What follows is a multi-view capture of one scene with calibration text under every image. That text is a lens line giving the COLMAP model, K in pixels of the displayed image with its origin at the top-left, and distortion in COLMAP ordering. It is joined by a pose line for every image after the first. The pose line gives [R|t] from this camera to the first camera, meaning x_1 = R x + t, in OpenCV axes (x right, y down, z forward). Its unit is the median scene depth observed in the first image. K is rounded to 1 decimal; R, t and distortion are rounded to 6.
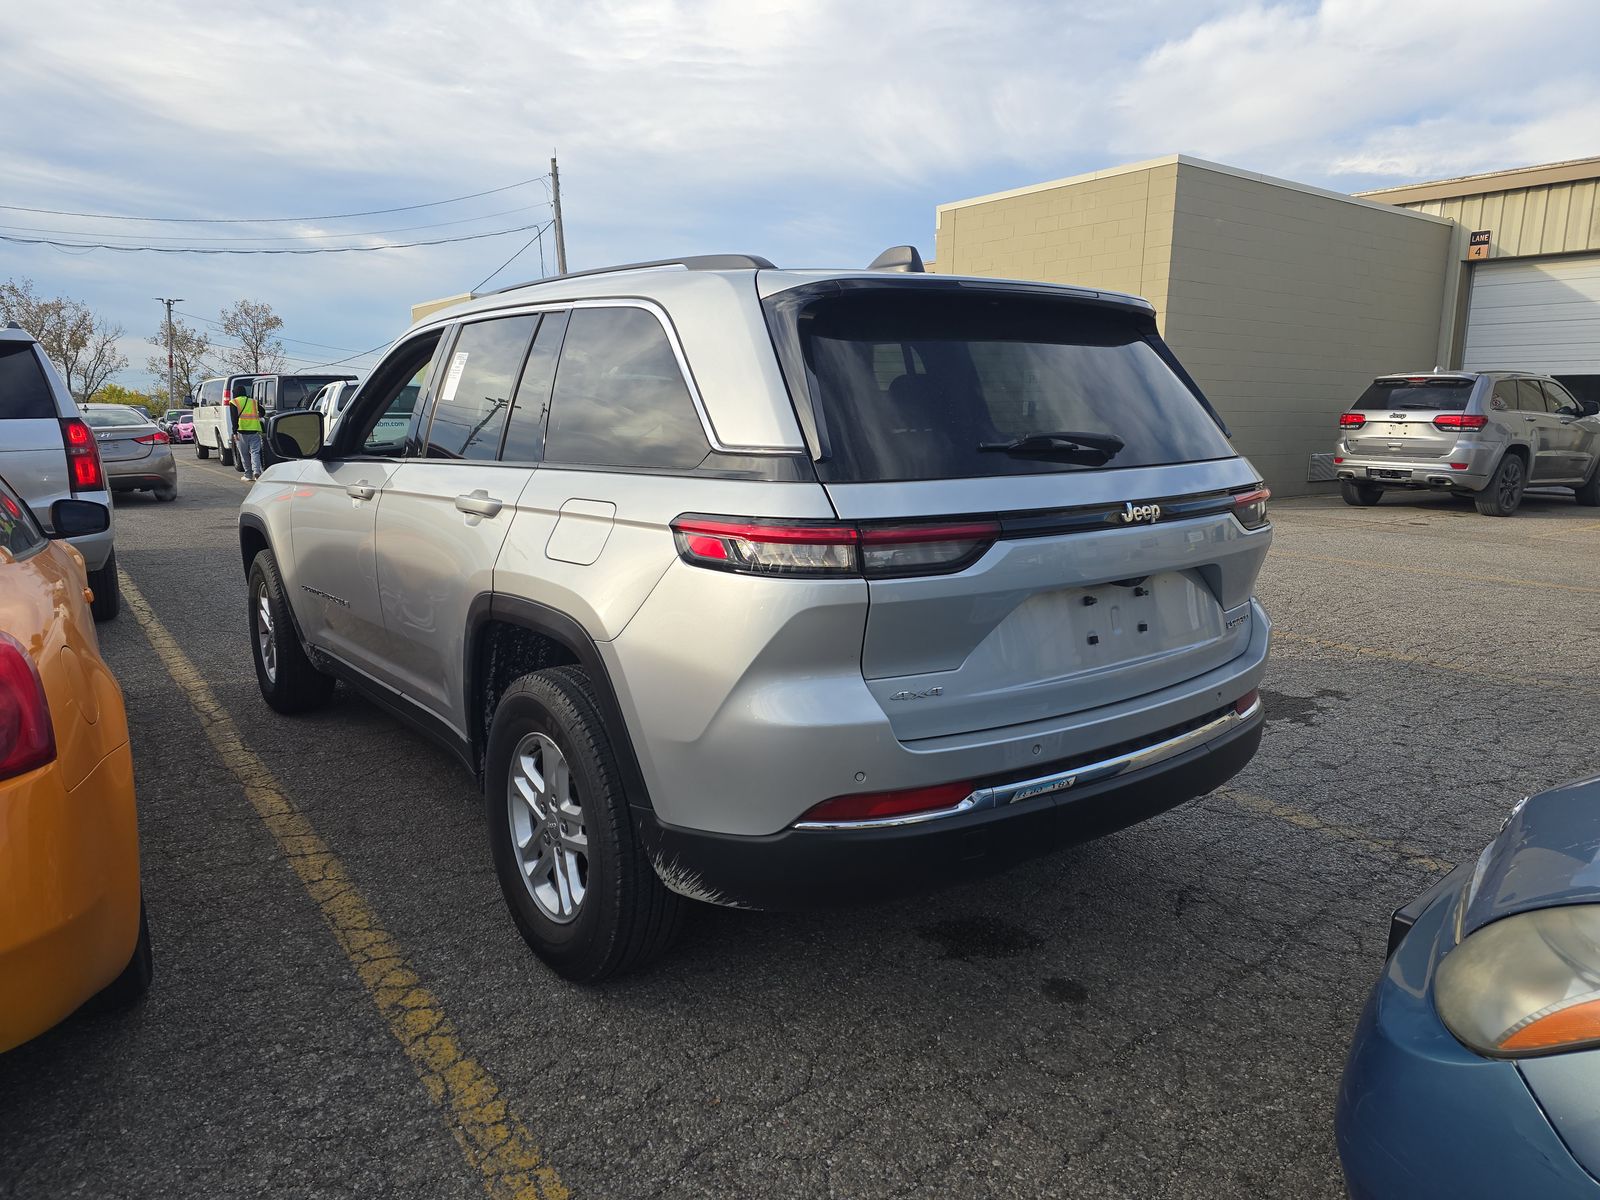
lens RADIAL K [[1074.5, 0, 785.3], [0, 1074.5, 605.9], [0, 0, 1]] dist [0.057432, -0.053048]
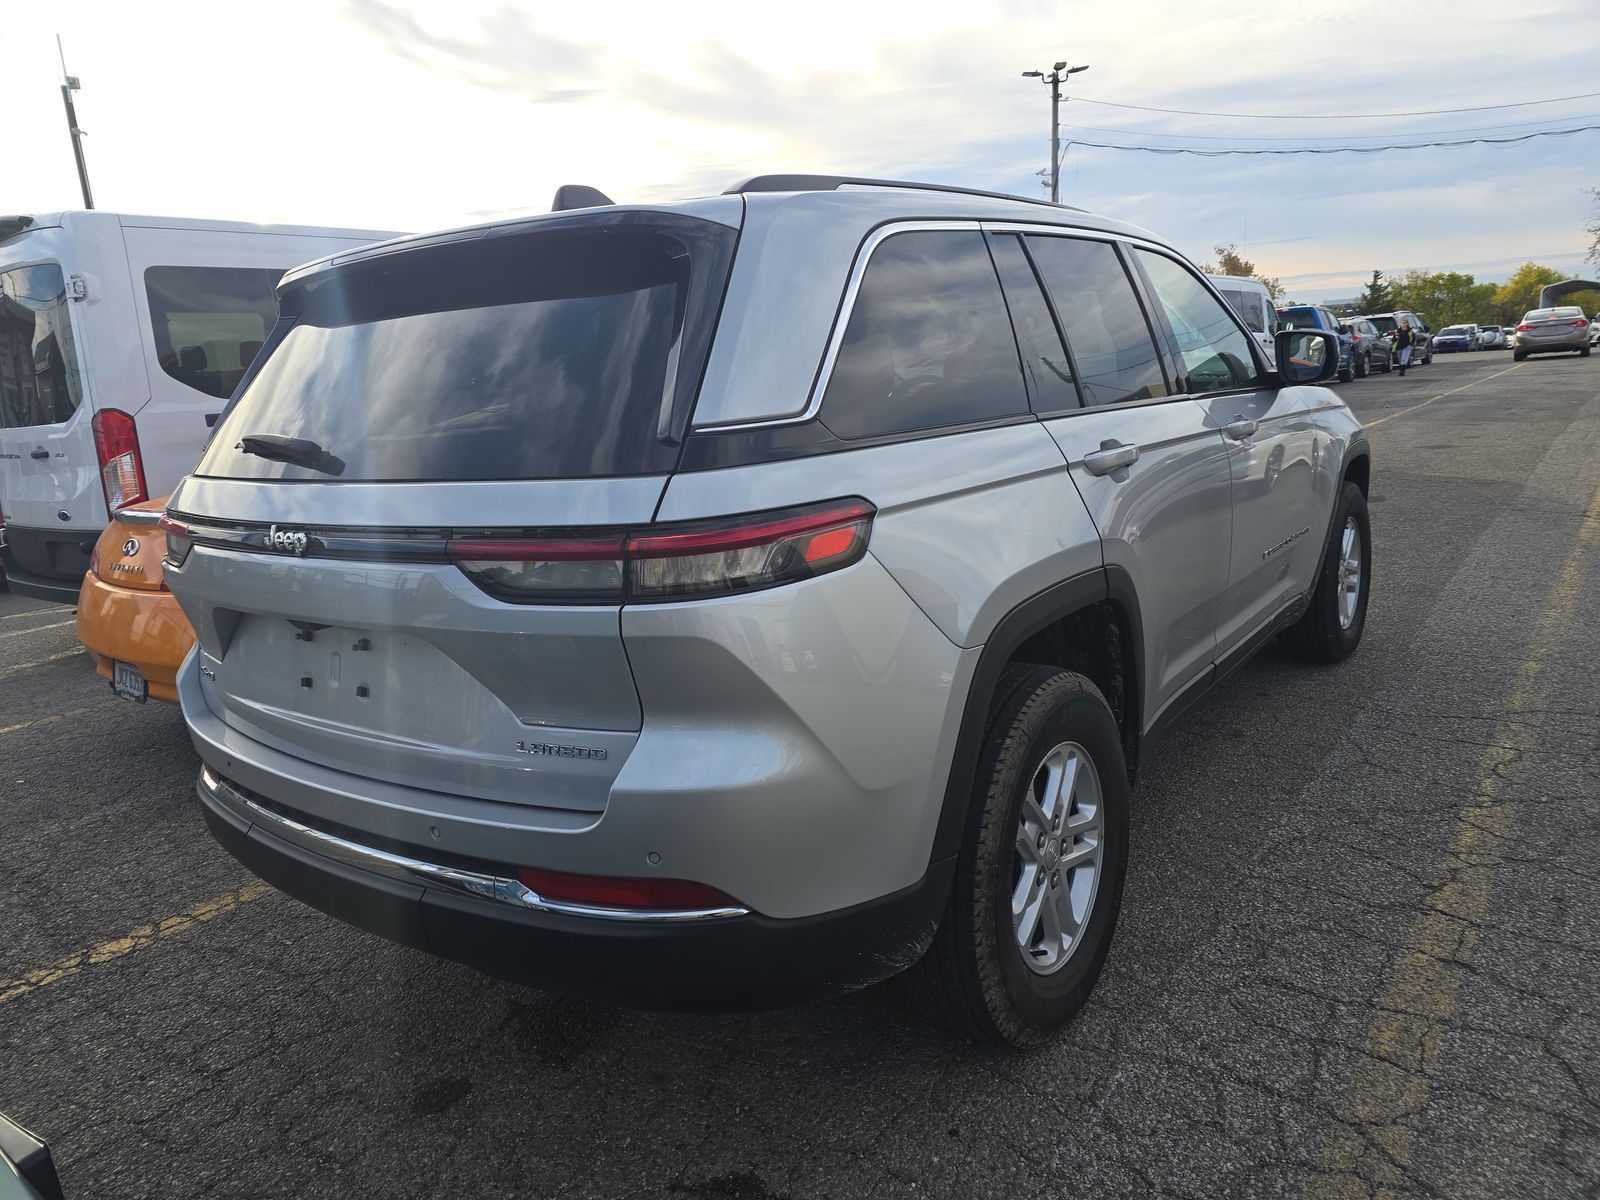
lens RADIAL K [[1074.5, 0, 812.1], [0, 1074.5, 601.7], [0, 0, 1]] dist [0.057432, -0.053048]
pose [[0.272631, 0.192041, -0.942758, 0.933888], [-0.105178, 0.979953, 0.169202, -0.169841], [0.956352, 0.053028, 0.287364, 0.894445]]
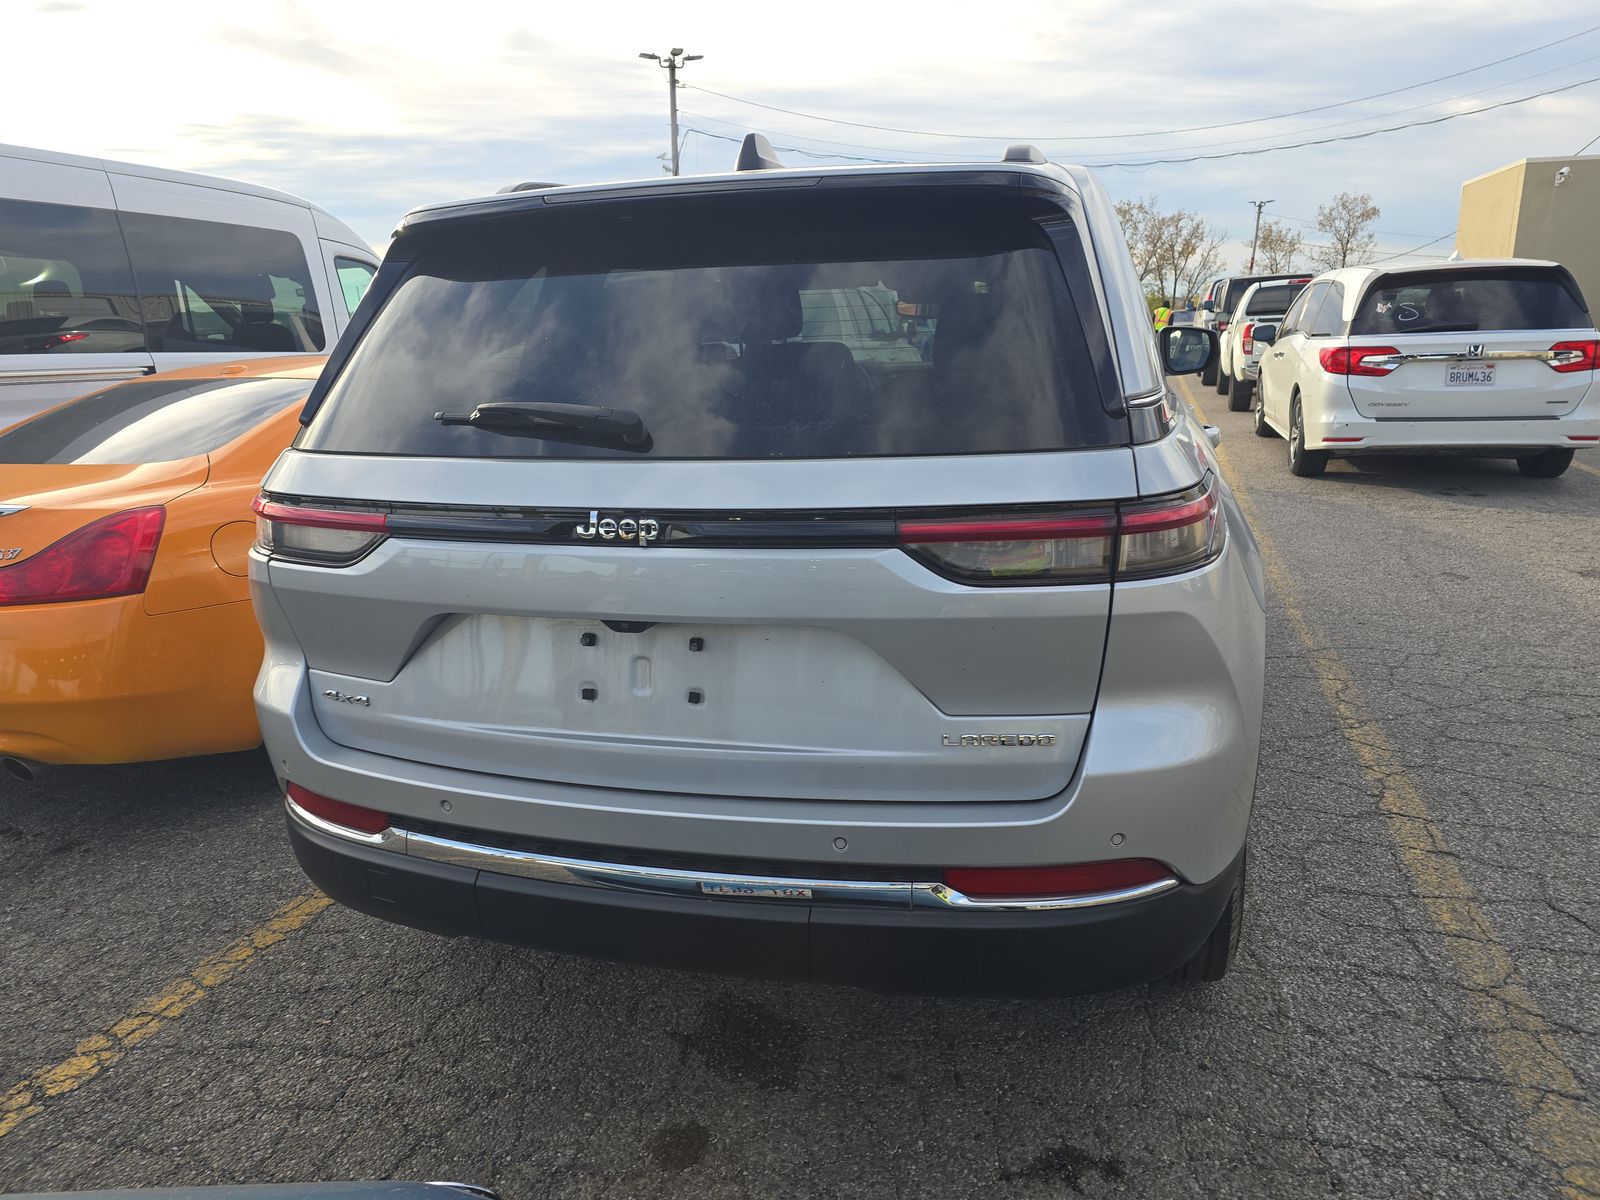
lens RADIAL K [[1074.5, 0, 794.9], [0, 1074.5, 600.8], [0, 0, 1]] dist [0.057432, -0.053048]
pose [[0.604142, 0.184486, -0.775227, 0.724824], [-0.117761, 0.982820, 0.142116, -0.117320], [0.788127, 0.005434, 0.615488, 0.527921]]
